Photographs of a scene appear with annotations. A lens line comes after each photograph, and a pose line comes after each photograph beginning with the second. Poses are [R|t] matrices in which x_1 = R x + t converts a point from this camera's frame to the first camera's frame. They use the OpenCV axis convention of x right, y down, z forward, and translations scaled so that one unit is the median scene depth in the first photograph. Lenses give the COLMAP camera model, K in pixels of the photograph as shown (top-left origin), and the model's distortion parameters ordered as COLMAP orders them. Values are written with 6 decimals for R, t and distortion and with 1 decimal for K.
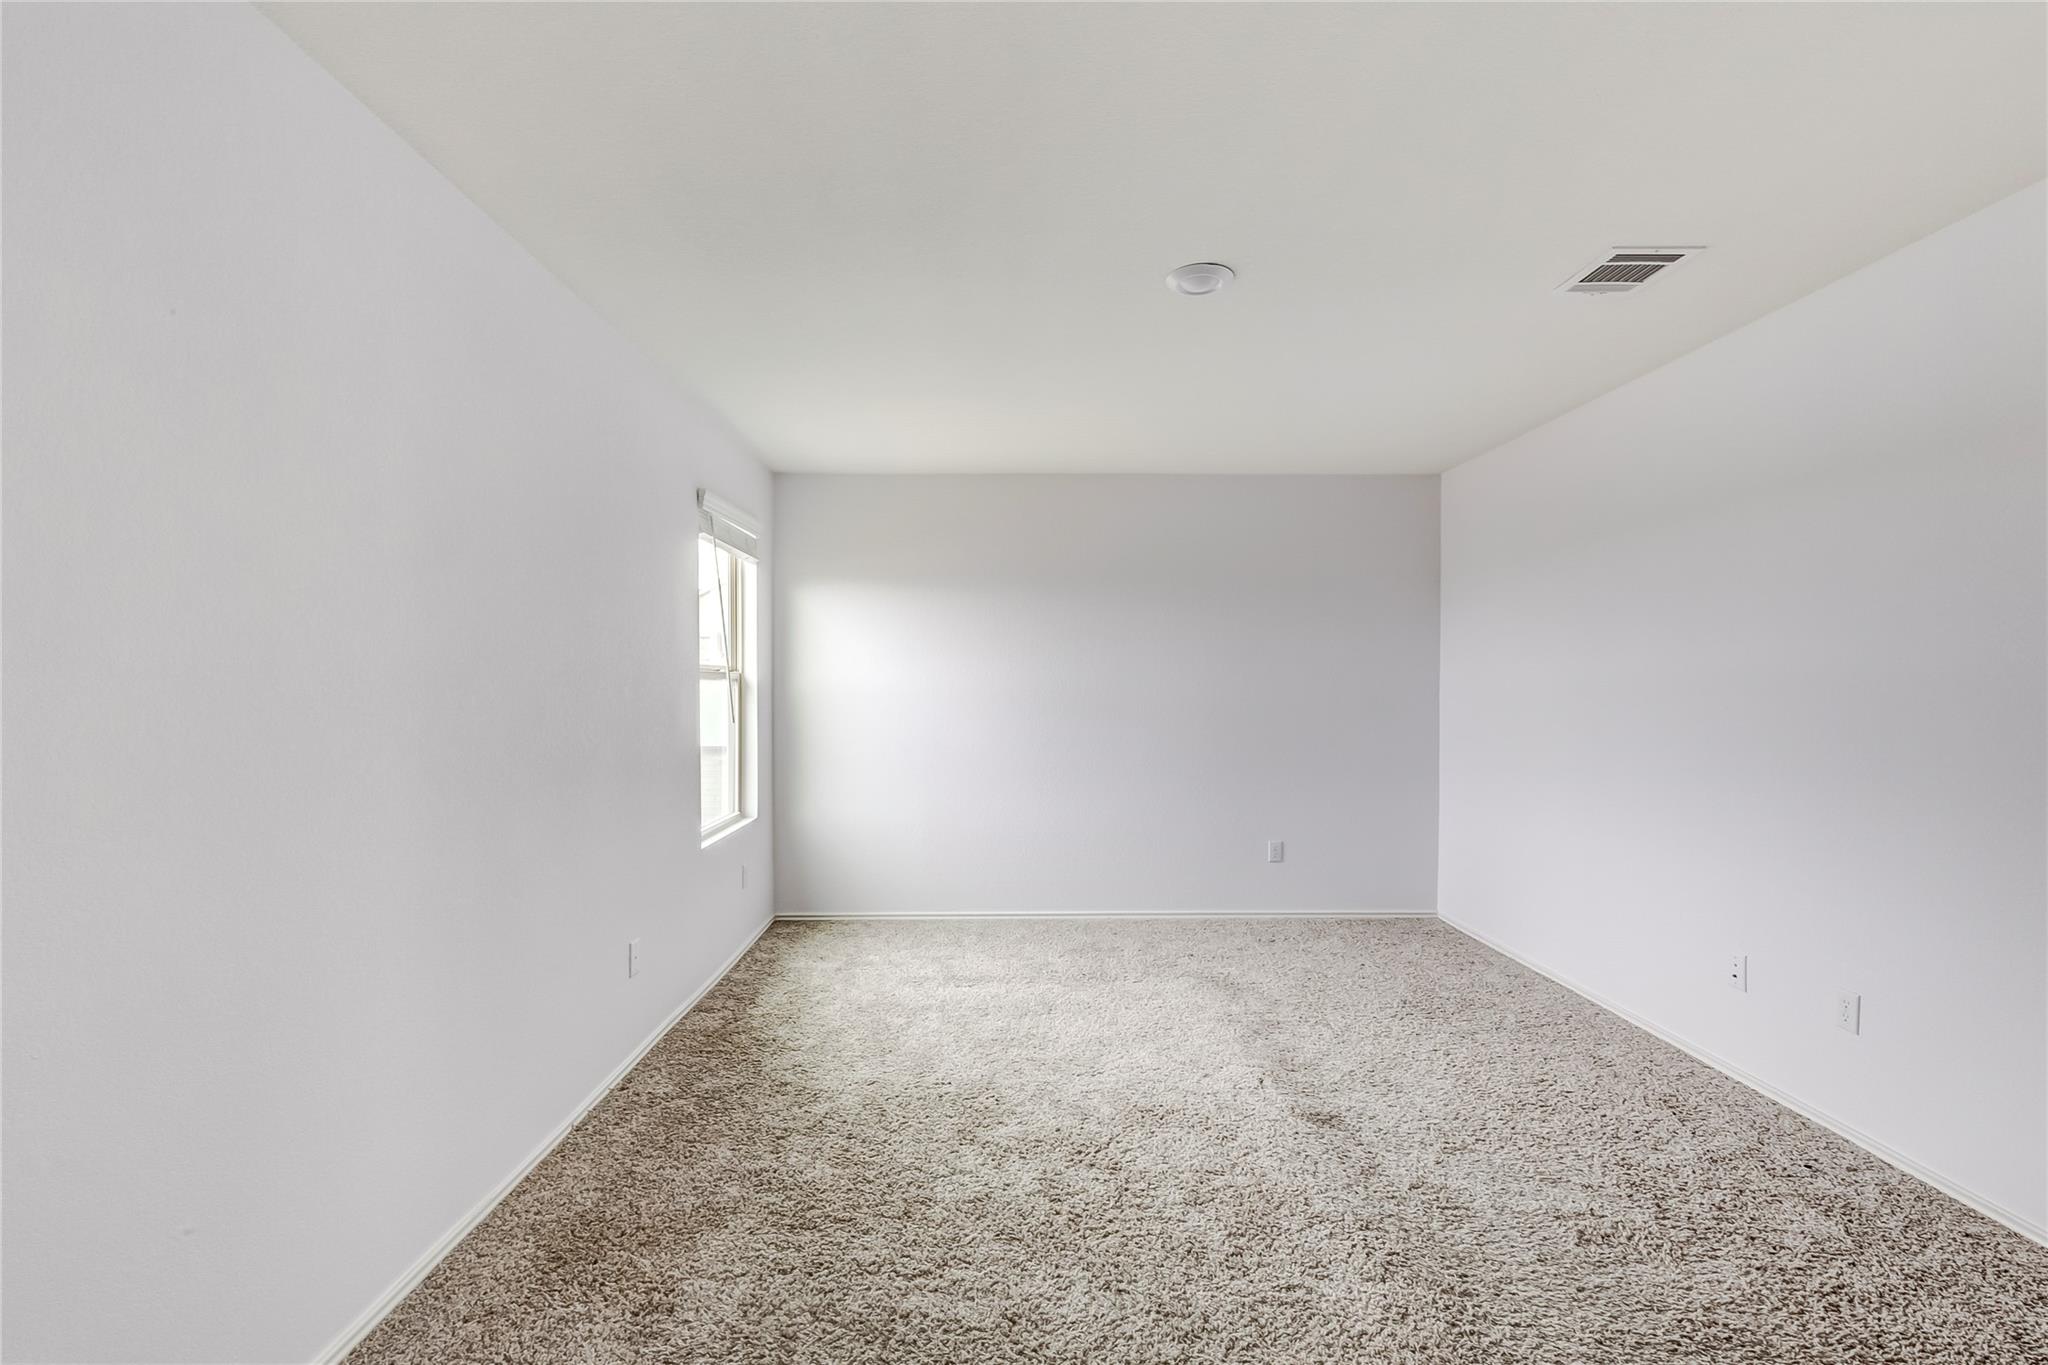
lens RADIAL K [[926.9, 0, 1032.8], [0, 926.9, 666.5], [0, 0, 1]] dist [0.007785, -0.002618]
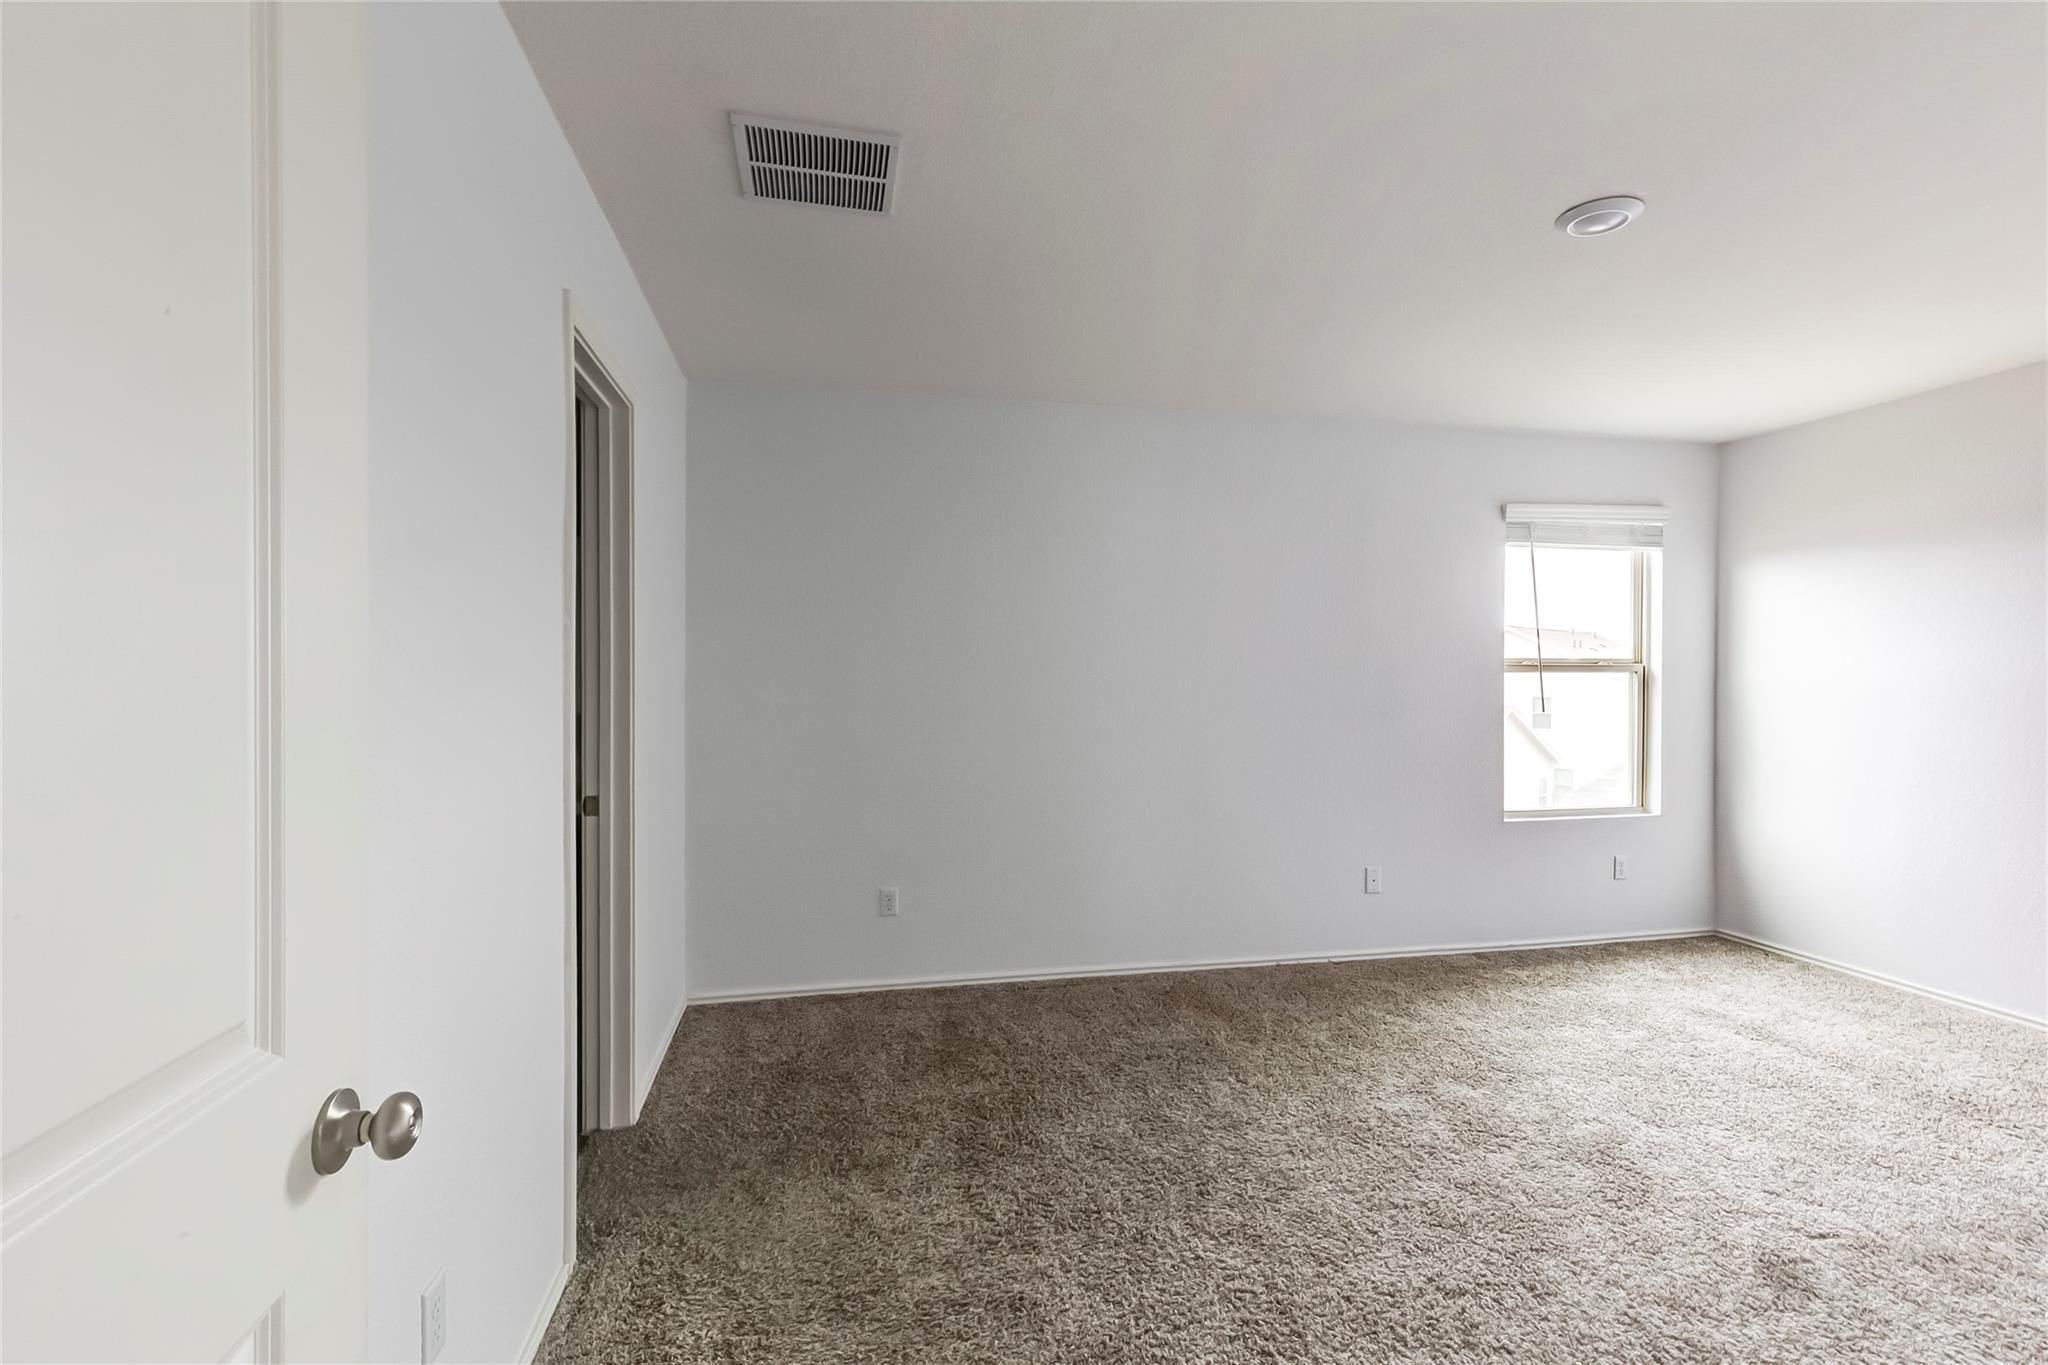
lens RADIAL K [[926.9, 0, 1026.5], [0, 926.9, 684.0], [0, 0, 1]] dist [0.007785, -0.002618]
pose [[0.211484, 0.014552, -0.977273, 0.692266], [0.012054, 0.999774, 0.017495, 0.001535], [0.977307, -0.015480, 0.211260, 0.213251]]
